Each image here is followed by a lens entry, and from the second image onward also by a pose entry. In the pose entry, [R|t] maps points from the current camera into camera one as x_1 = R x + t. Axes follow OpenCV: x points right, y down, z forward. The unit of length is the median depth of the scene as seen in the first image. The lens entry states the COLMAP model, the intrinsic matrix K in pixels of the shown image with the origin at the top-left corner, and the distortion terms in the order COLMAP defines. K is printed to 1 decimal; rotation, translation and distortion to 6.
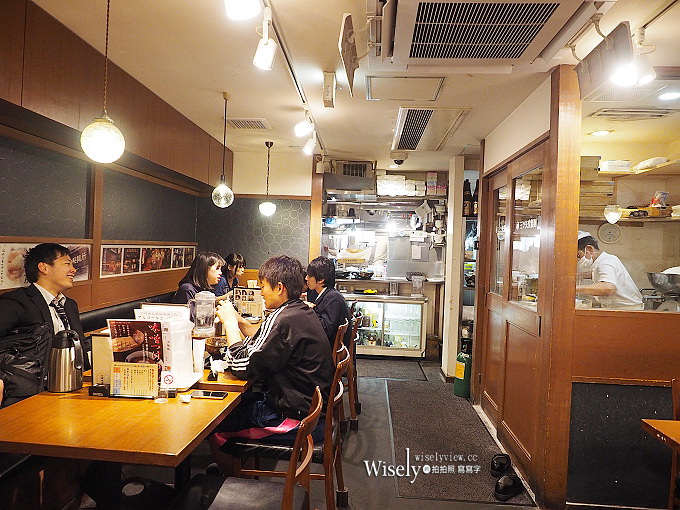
lens RADIAL K [[480.1, 0, 340.0], [0, 480.1, 255.0], [0, 0, 1]] dist [-0.000568, -0.000433]
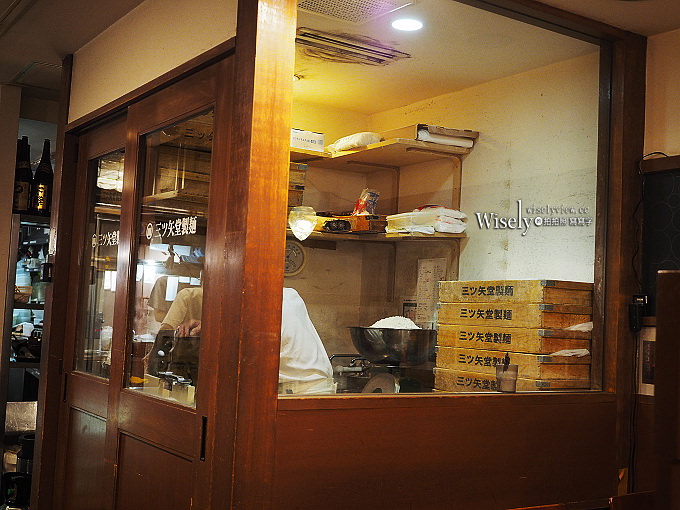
lens RADIAL K [[867.6, 0, 340.0], [0, 867.6, 255.0], [0, 0, 1]] dist [0.004009, 0.001560]
pose [[0.795790, 0.045442, 0.603865, -0.006214], [-0.011770, 0.998153, -0.059602, 0.012060], [-0.605458, 0.040323, 0.794855, 0.168106]]
